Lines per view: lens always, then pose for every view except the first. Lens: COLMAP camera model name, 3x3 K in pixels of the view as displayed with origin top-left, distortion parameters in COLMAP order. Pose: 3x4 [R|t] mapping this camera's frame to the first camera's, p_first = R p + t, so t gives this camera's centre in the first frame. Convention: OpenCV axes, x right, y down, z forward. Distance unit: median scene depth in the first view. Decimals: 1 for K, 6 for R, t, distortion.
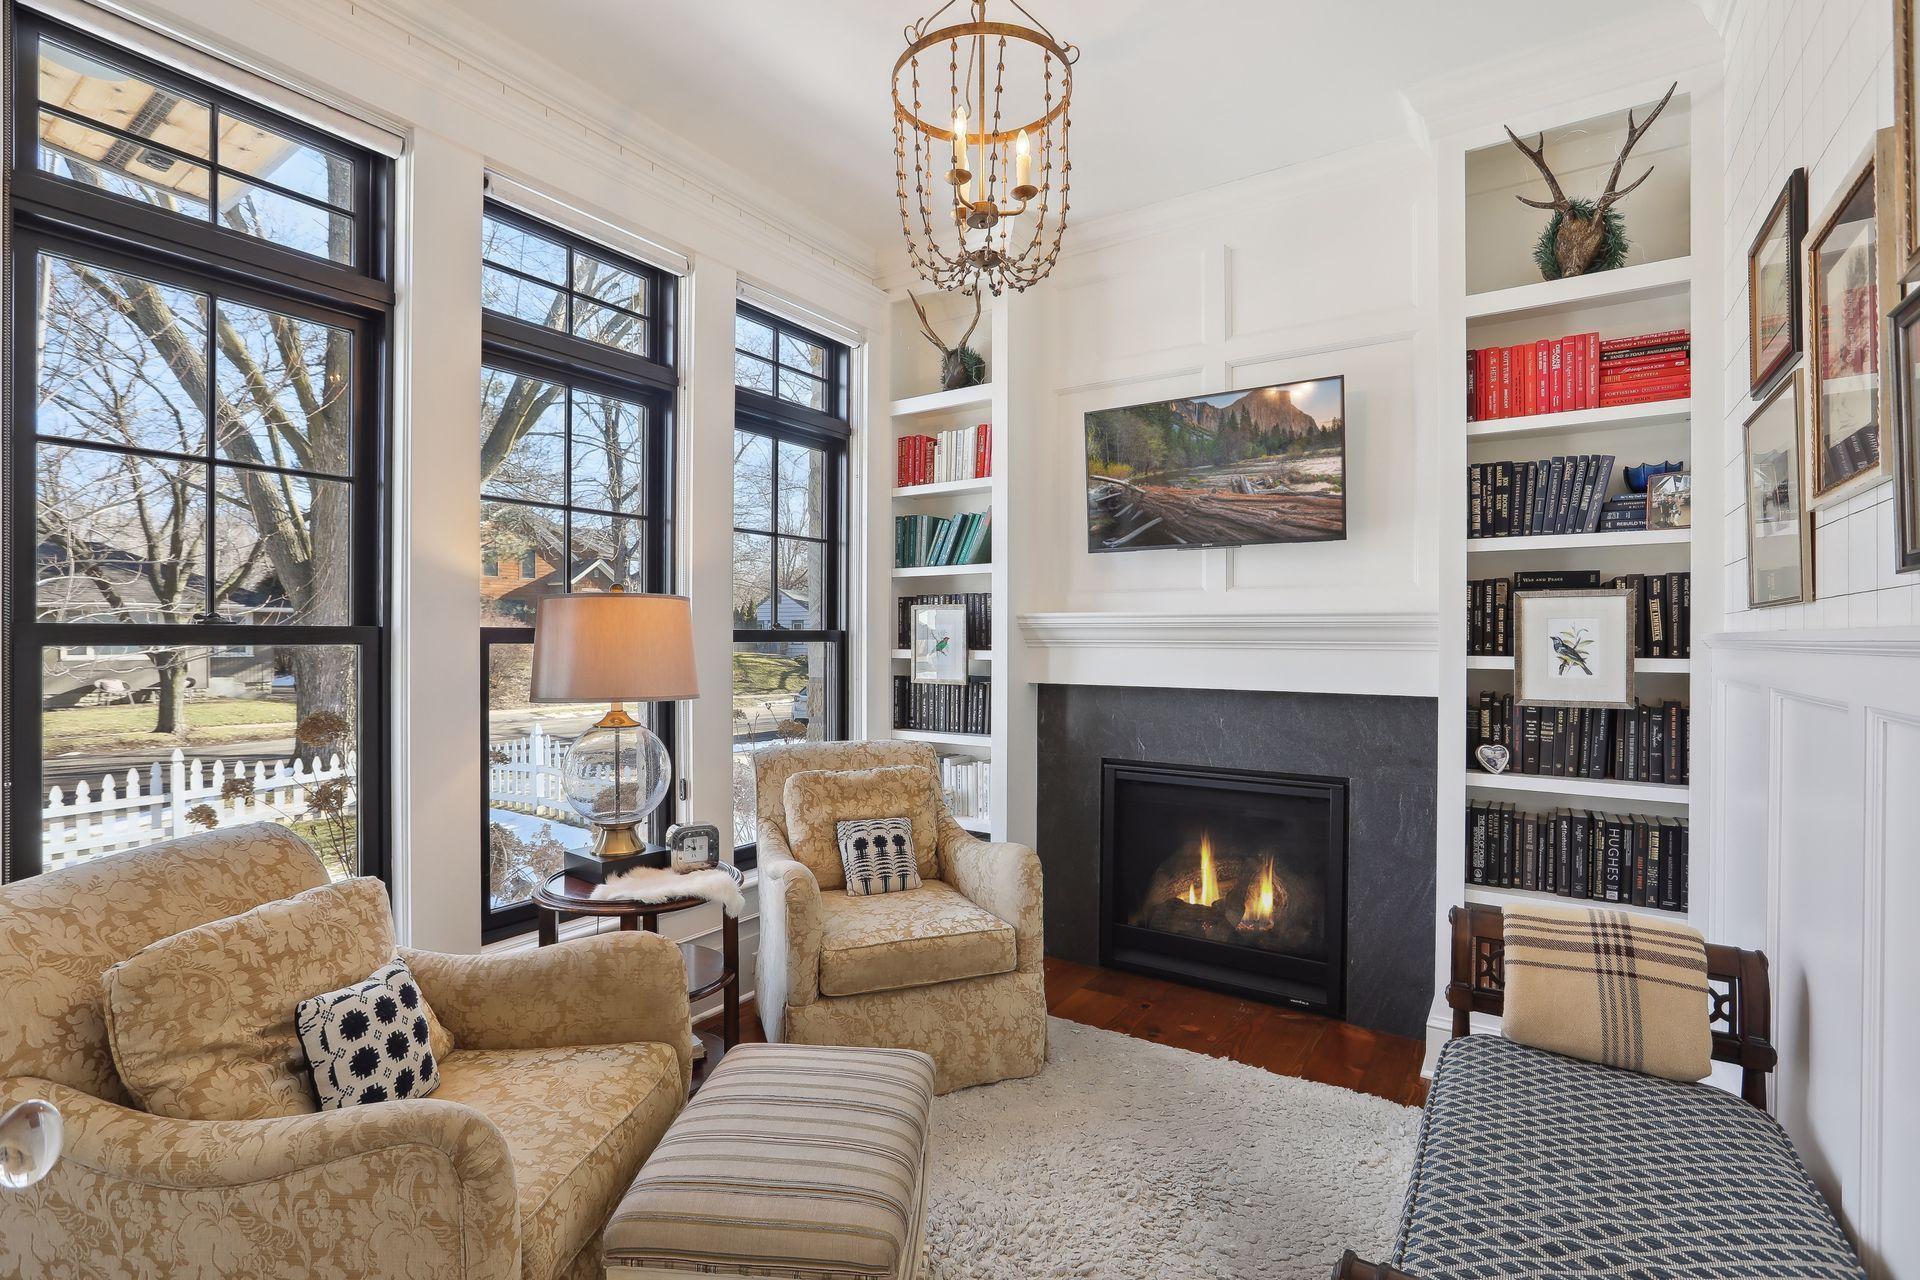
lens RADIAL K [[868.4, 0, 950.3], [0, 868.4, 632.9], [0, 0, 1]] dist [-0.012709, 0.000449]
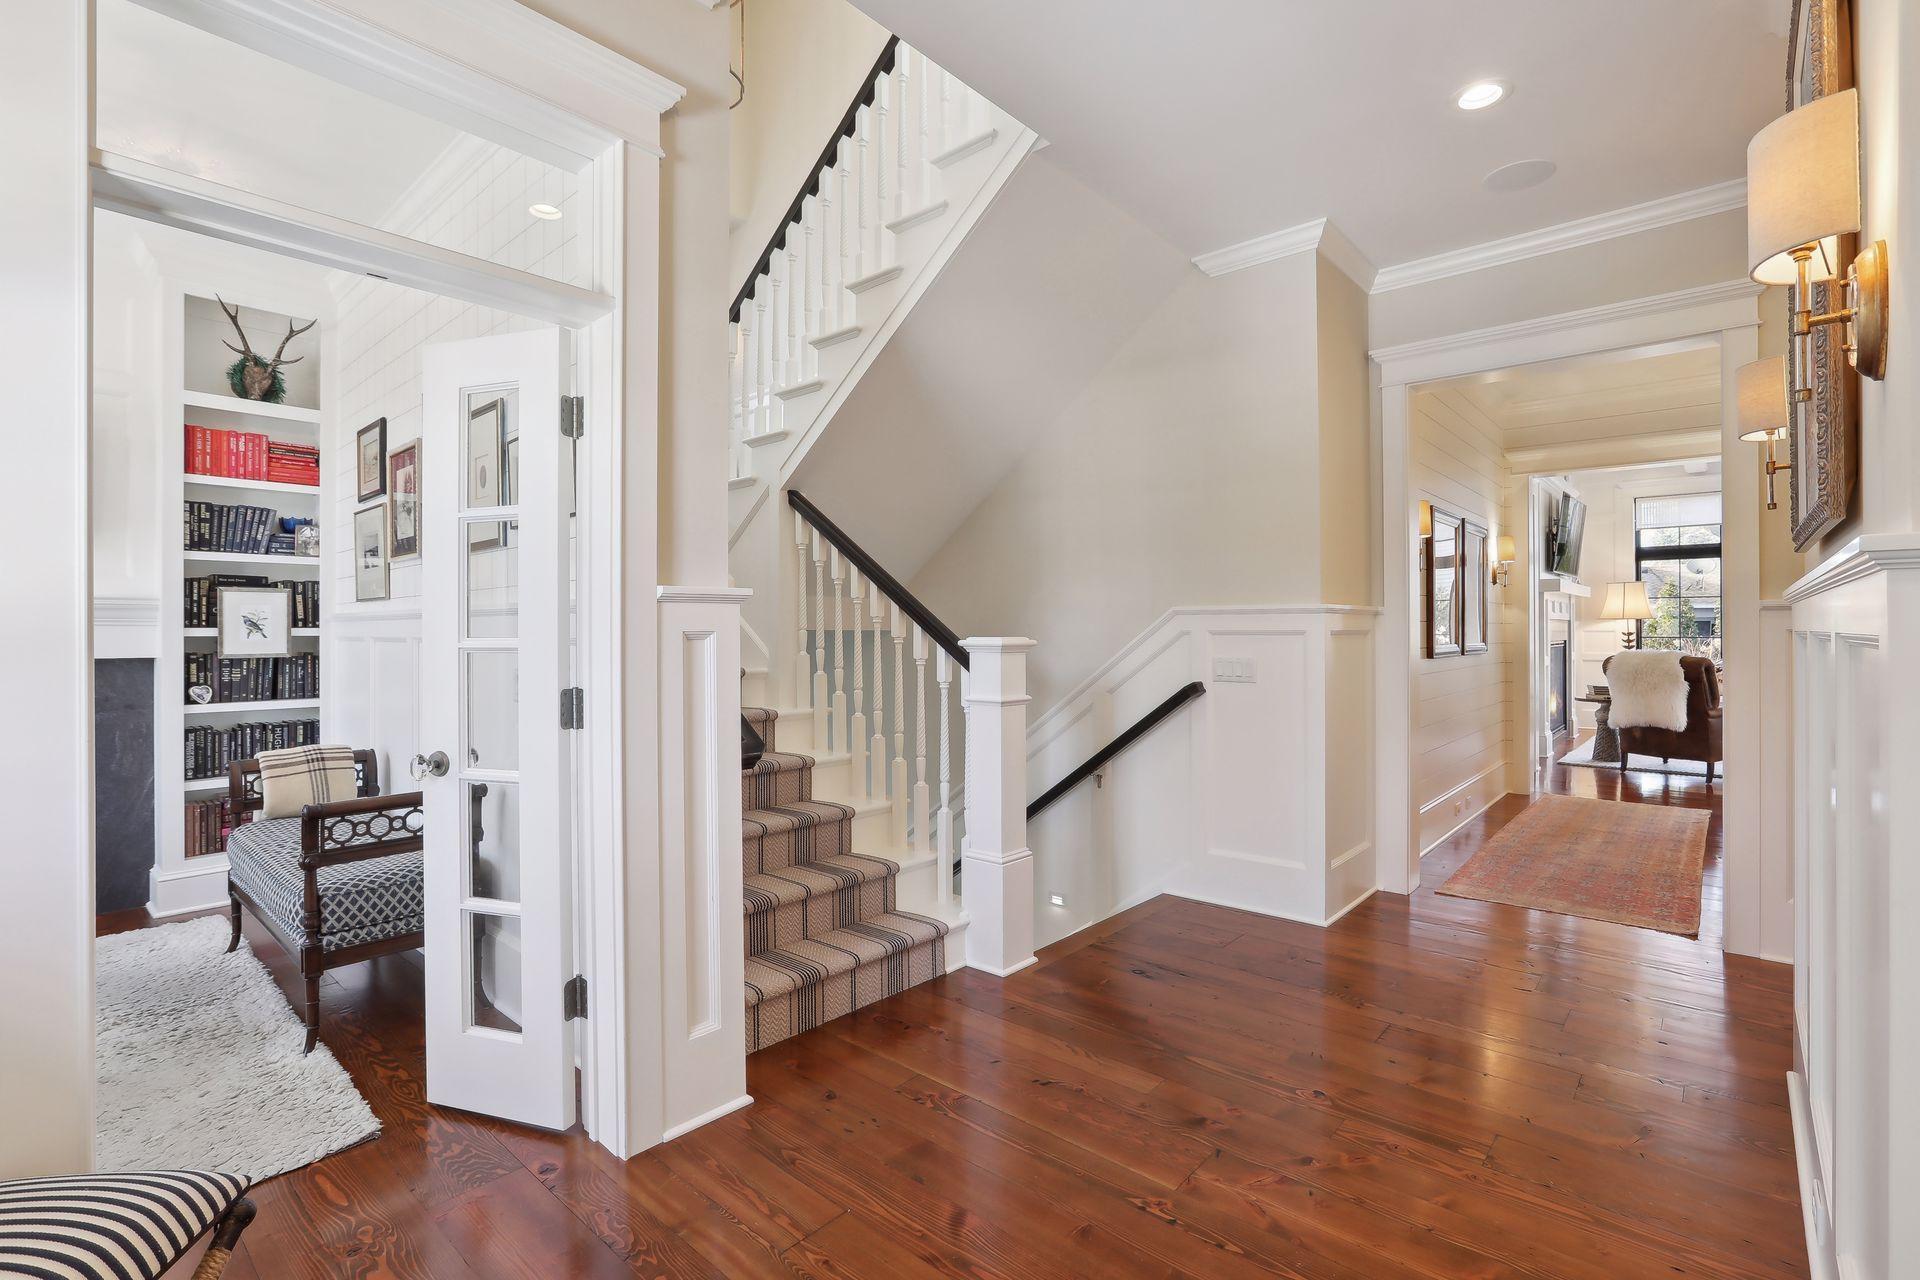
lens RADIAL K [[868.4, 0, 950.6], [0, 868.4, 632.3], [0, 0, 1]] dist [-0.012709, 0.000449]
pose [[0.133667, -0.003338, 0.991021, -0.735688], [0.003896, 0.999988, 0.002843, 0.036676], [-0.991019, 0.003481, 0.133679, -0.546512]]
